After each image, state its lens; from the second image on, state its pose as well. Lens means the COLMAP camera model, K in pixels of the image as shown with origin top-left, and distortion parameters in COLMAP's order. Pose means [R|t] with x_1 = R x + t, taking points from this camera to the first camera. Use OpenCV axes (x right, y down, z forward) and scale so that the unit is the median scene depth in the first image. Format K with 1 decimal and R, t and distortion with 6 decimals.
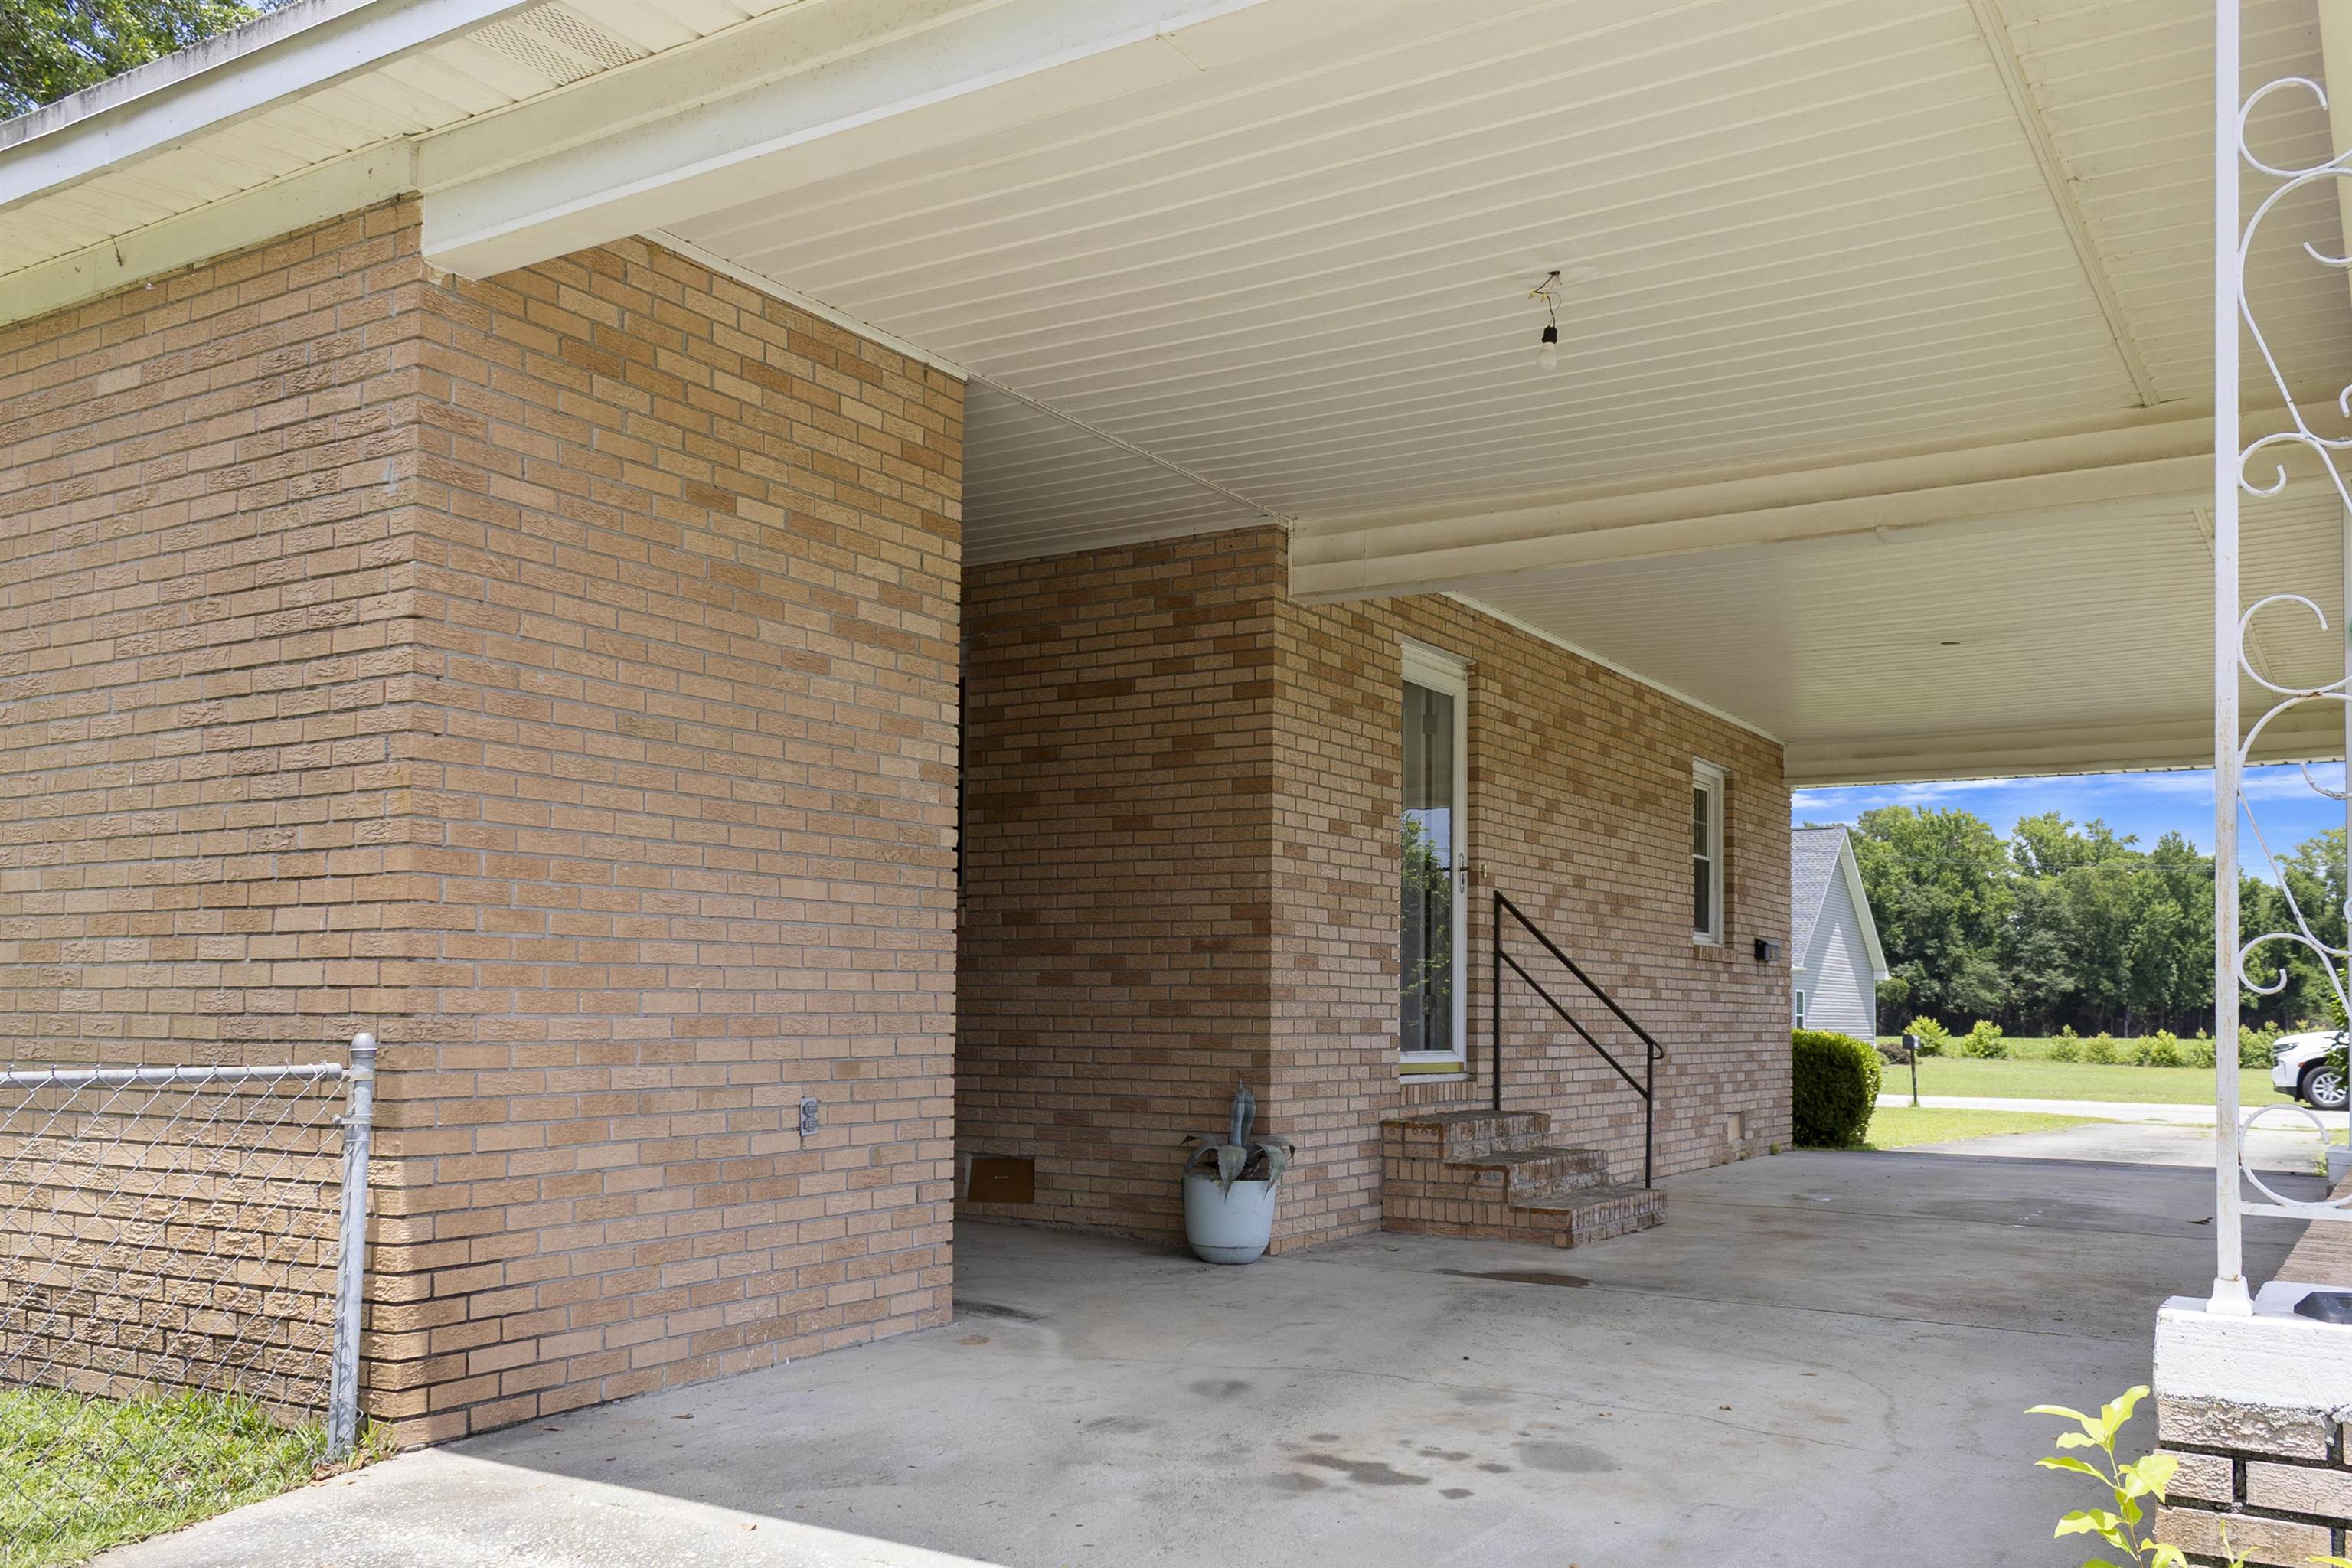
lens RADIAL K [[1944.2, 0, 1176.0], [0, 1944.2, 784.0], [0, 0, 1]] dist [0.033389, -0.001809]
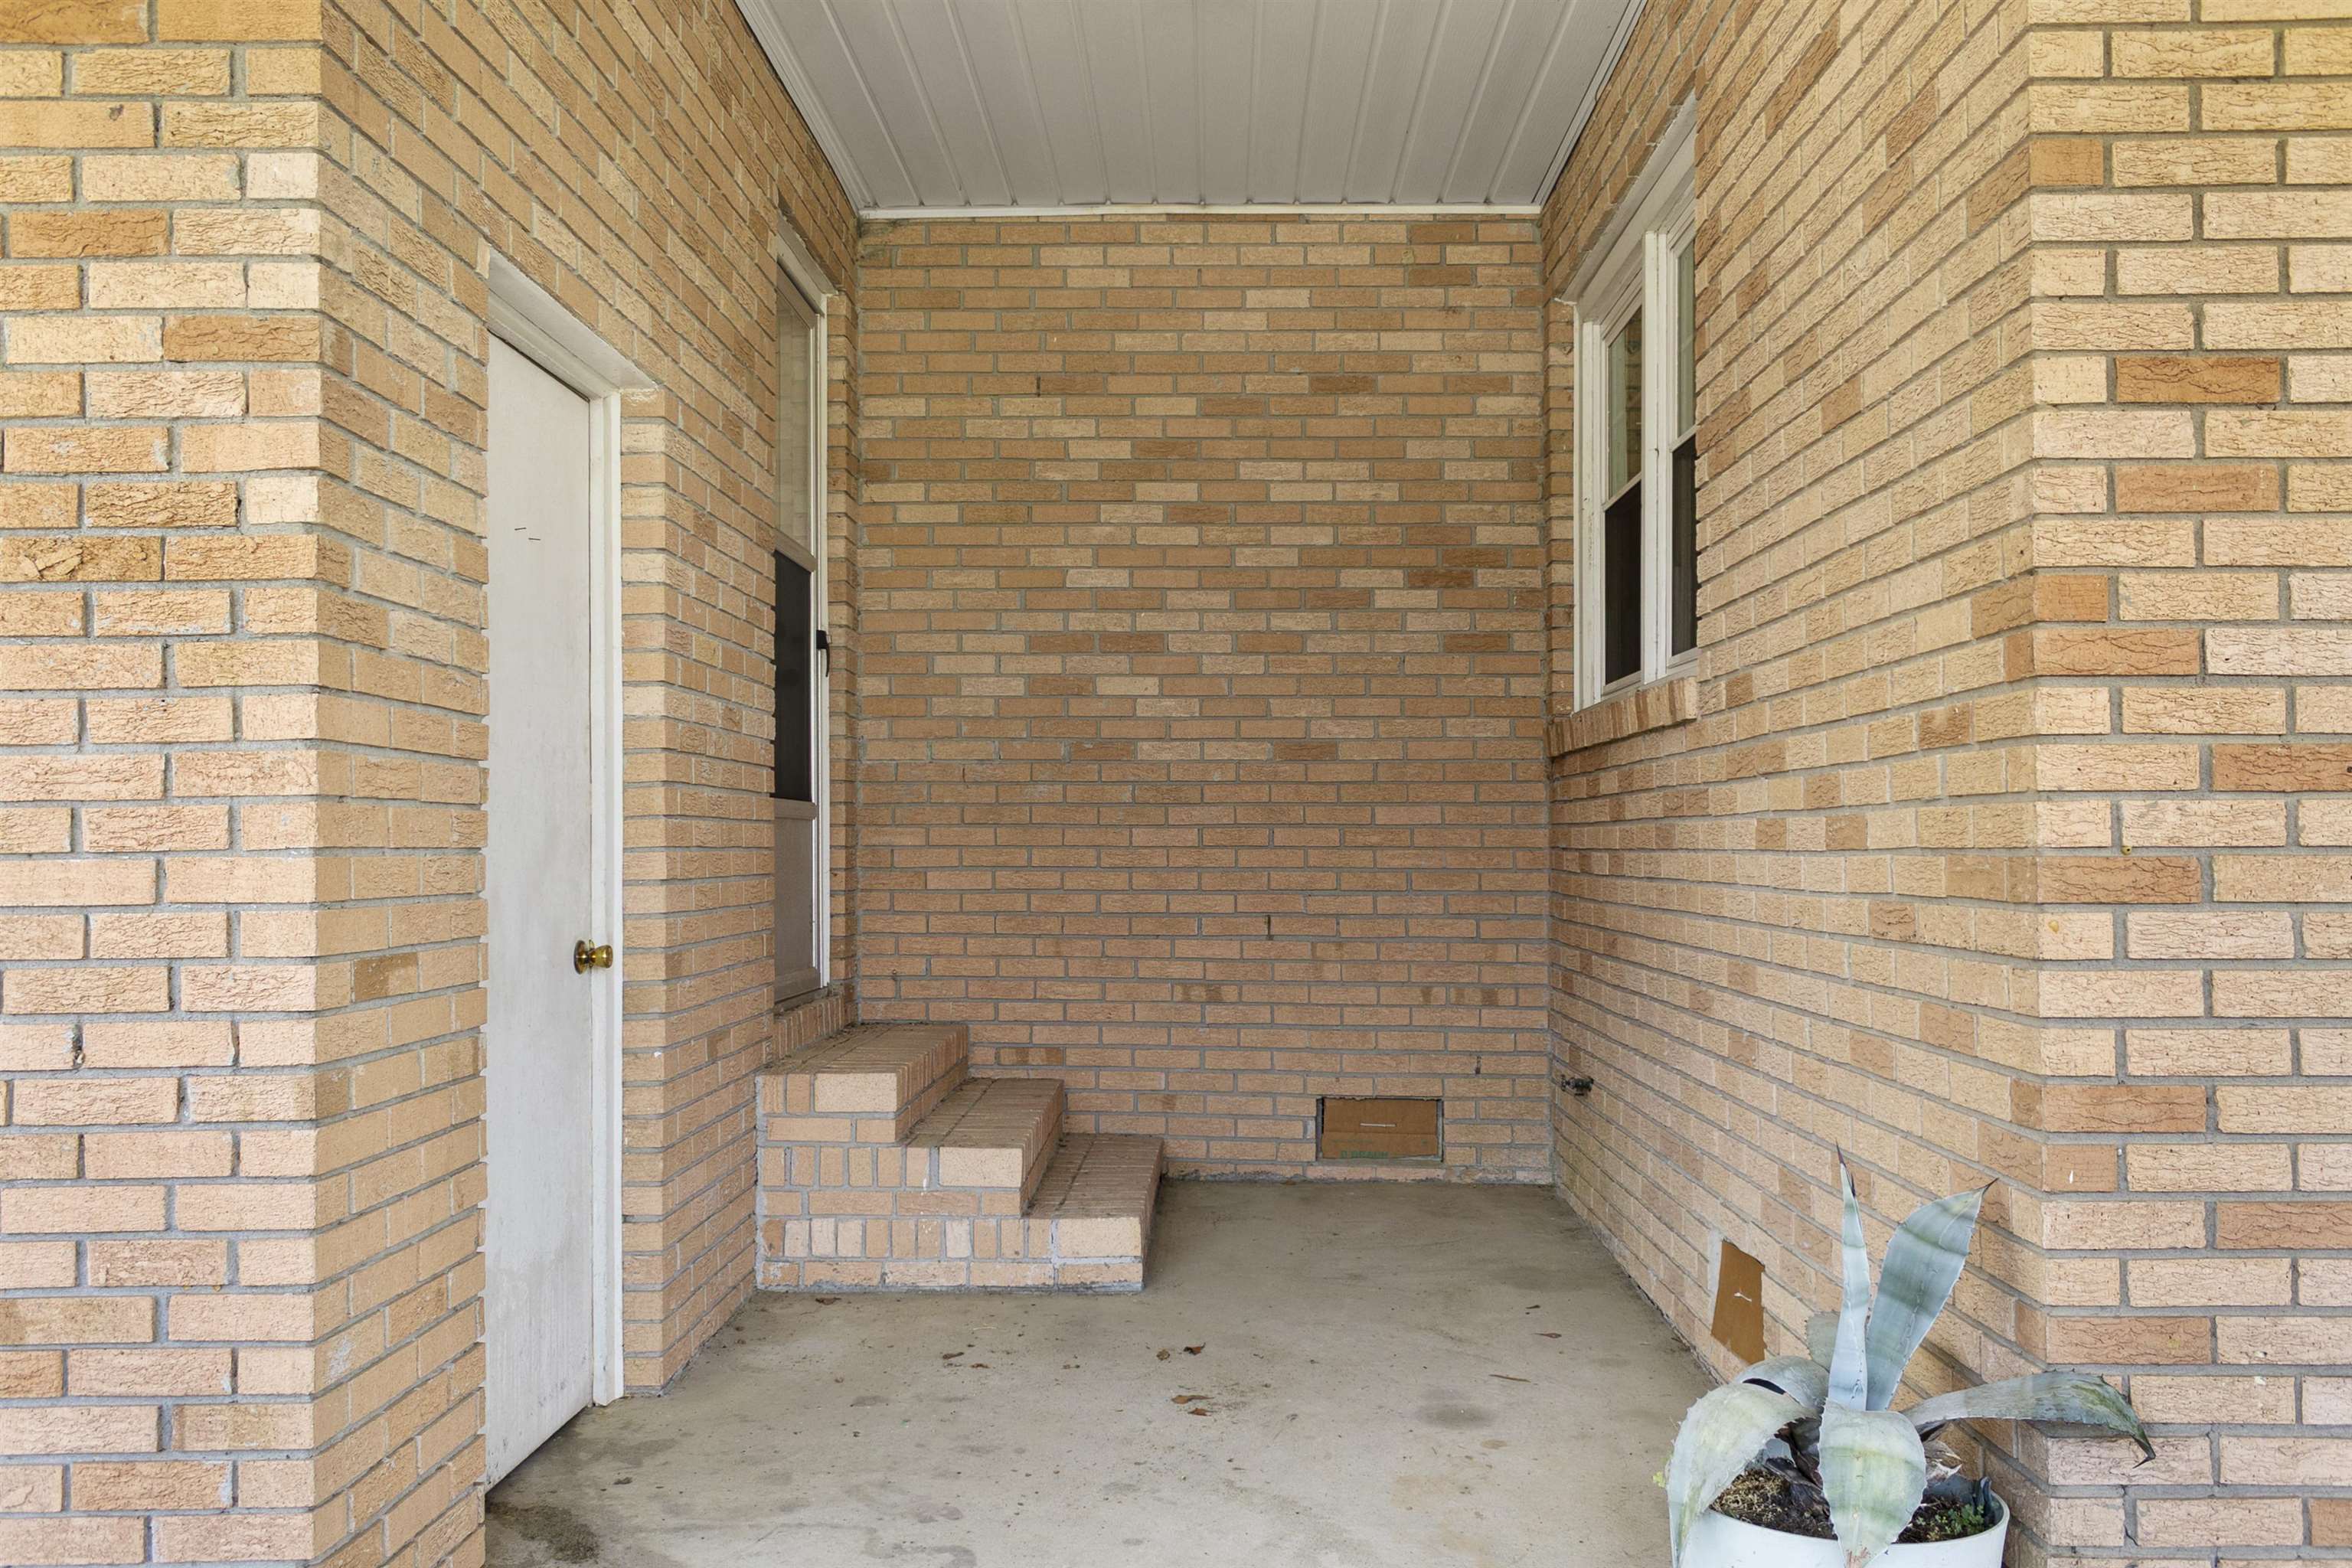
lens RADIAL K [[1944.2, 0, 1176.0], [0, 1944.2, 784.0], [0, 0, 1]] dist [0.033389, -0.001809]
pose [[0.517361, -0.038671, -0.854893, 0.232878], [0.108517, 0.993879, 0.020714, 0.073010], [0.848859, -0.103487, 0.518390, 0.736912]]
